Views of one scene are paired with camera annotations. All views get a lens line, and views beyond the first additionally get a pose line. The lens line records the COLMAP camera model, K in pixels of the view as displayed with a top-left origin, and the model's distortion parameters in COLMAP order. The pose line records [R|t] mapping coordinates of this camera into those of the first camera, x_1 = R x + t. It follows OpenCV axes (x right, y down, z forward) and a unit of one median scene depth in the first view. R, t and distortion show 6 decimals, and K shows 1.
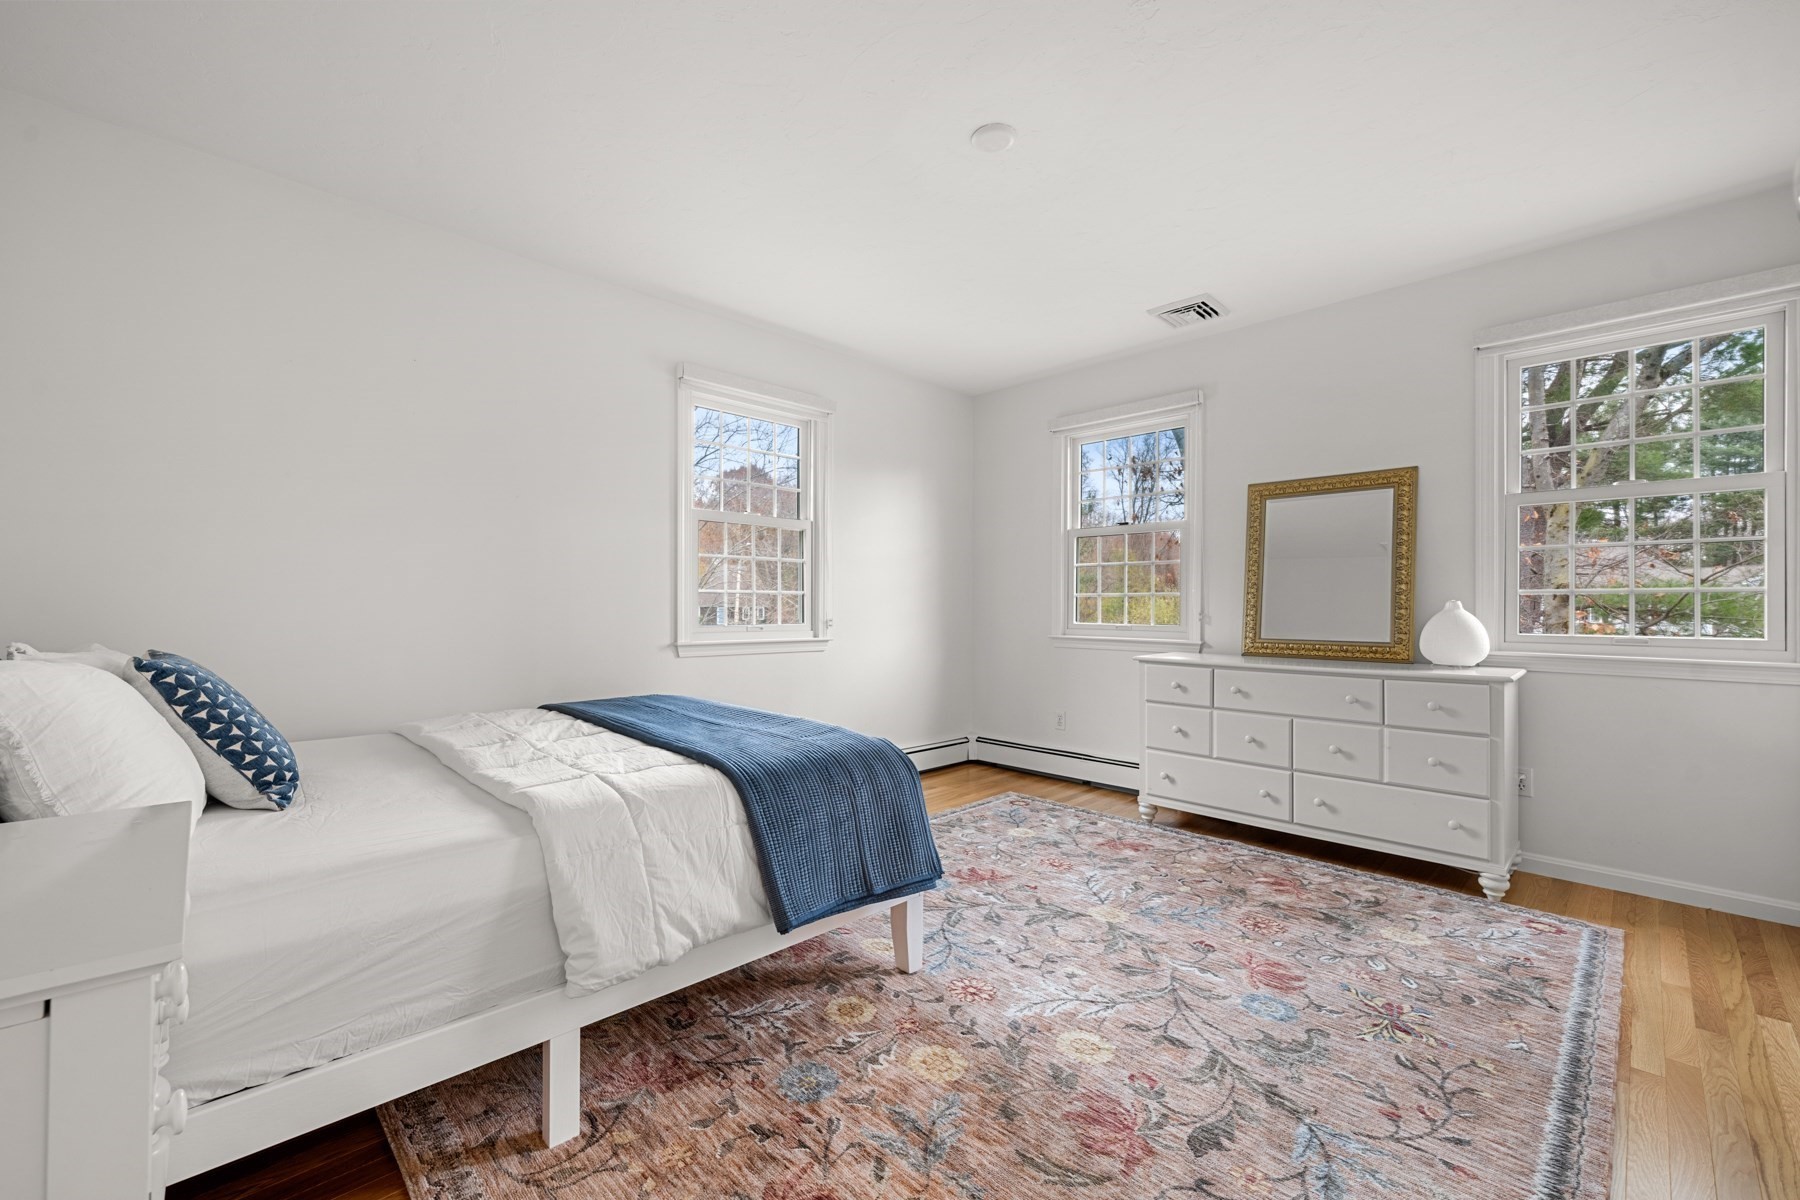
lens RADIAL K [[750.8, 0, 910.9], [0, 750.8, 598.2], [0, 0, 1]] dist [0.000872, -0.000165]
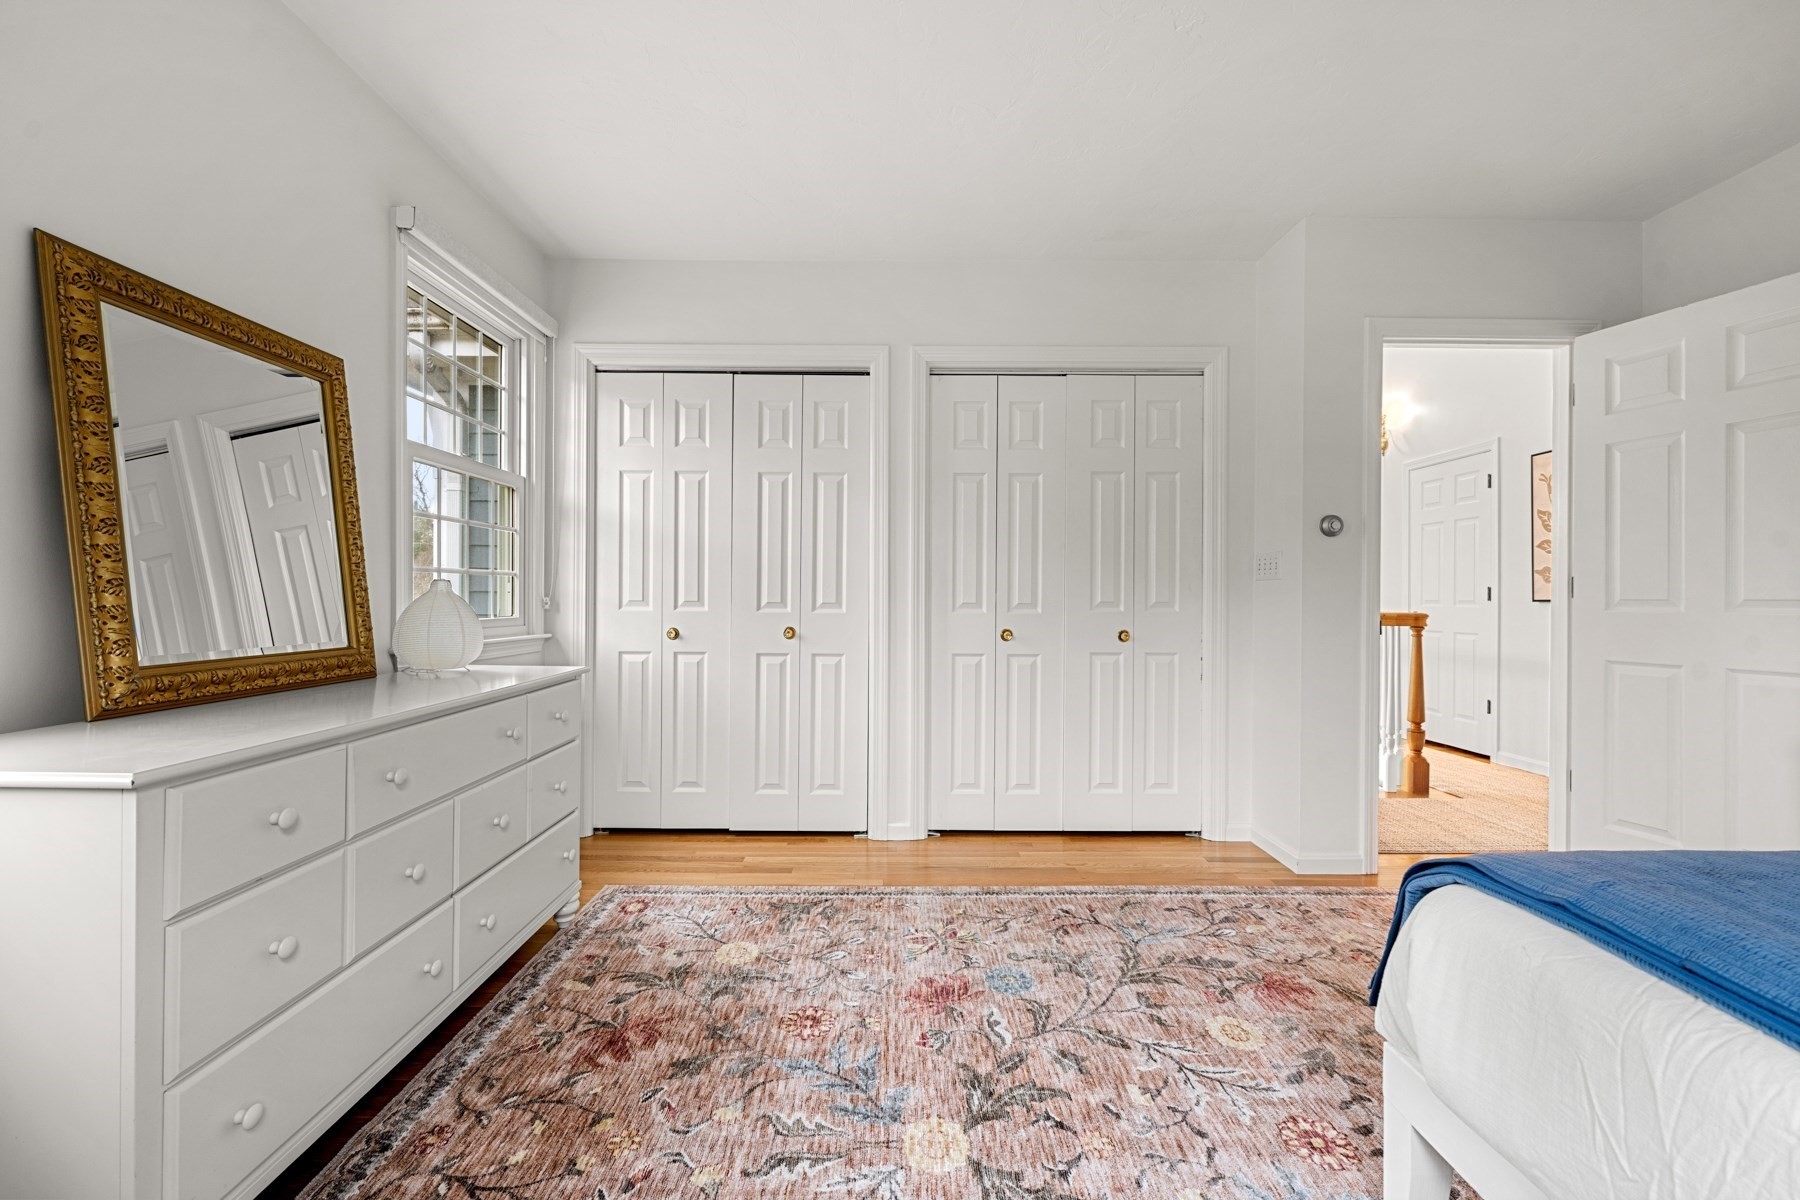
lens RADIAL K [[750.8, 0, 888.8], [0, 750.8, 594.7], [0, 0, 1]] dist [0.000872, -0.000165]
pose [[-0.689605, -0.003672, 0.724177, -0.095951], [-0.001996, 0.999993, 0.003170, 0.016137], [-0.724183, 0.000741, -0.689607, 1.221572]]
